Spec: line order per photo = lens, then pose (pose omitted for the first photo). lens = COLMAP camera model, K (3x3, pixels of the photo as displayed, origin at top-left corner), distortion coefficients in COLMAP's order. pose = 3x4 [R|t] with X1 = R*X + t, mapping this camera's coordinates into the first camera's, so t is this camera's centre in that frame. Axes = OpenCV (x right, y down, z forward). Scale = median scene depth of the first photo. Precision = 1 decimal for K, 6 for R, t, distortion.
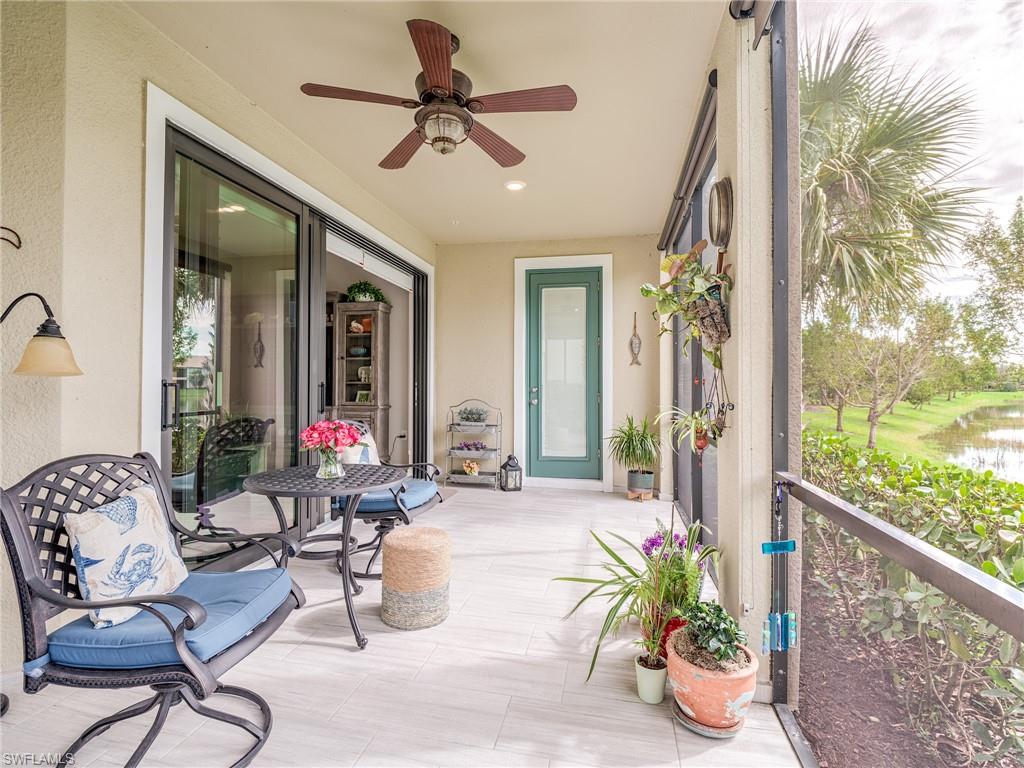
lens RADIAL K [[505.1, 0, 512.1], [0, 505.1, 383.3], [0, 0, 1]] dist [-0.015149, -0.001415]
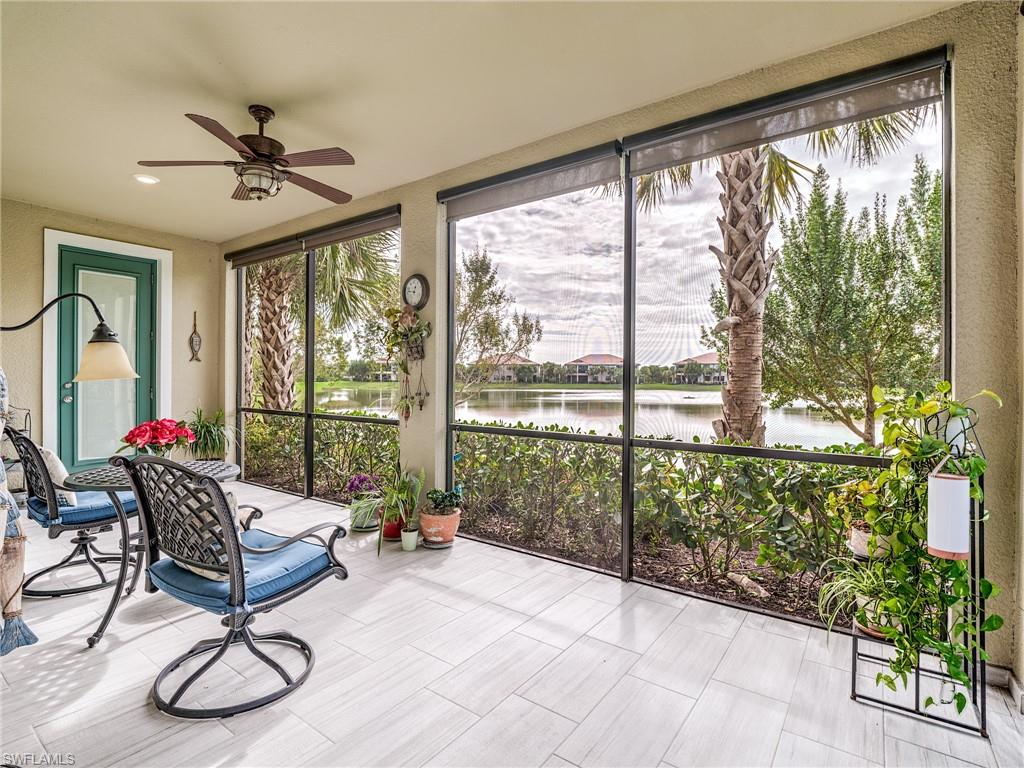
lens RADIAL K [[505.1, 0, 517.3], [0, 505.1, 379.3], [0, 0, 1]] dist [-0.015149, -0.001415]
pose [[0.380909, -0.004617, 0.924601, -0.466471], [-0.007062, 0.999944, 0.007902, -0.010624], [-0.924586, -0.009540, 0.380855, -0.033963]]
